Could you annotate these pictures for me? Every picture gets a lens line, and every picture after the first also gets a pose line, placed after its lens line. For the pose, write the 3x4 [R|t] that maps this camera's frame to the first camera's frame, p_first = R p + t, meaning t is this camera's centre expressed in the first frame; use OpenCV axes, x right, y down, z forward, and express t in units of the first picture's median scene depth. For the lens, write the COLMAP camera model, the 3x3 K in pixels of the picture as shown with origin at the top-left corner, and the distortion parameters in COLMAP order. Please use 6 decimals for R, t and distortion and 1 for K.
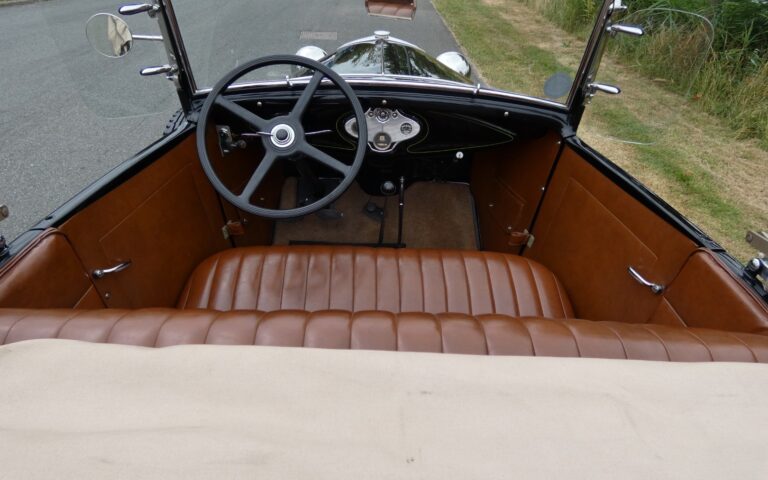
lens RADIAL K [[468.7, 0, 385.8], [0, 468.7, 243.2], [0, 0, 1]] dist [-0.004636, -0.000661]
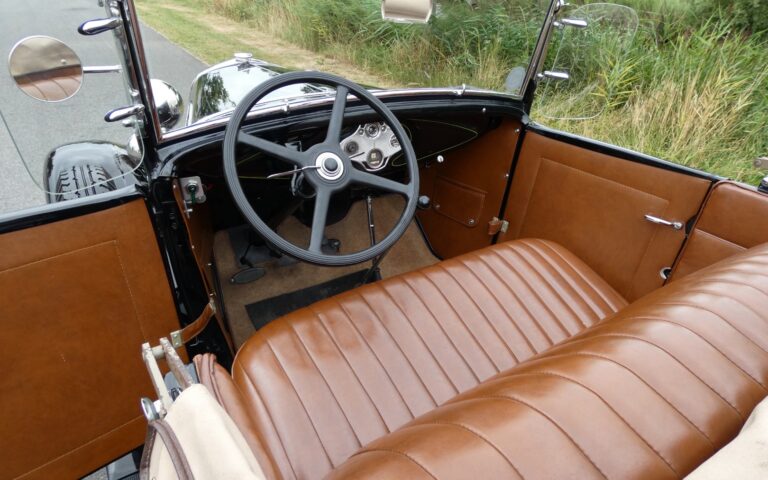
lens RADIAL K [[479.2, 0, 395.0], [0, 479.2, 238.8], [0, 0, 1]] dist [-0.003244, -0.000053]
pose [[0.840619, -0.260099, 0.475088, -0.474818], [0.289598, 0.957079, 0.011564, -0.069679], [-0.457704, 0.127863, 0.879862, 0.184361]]
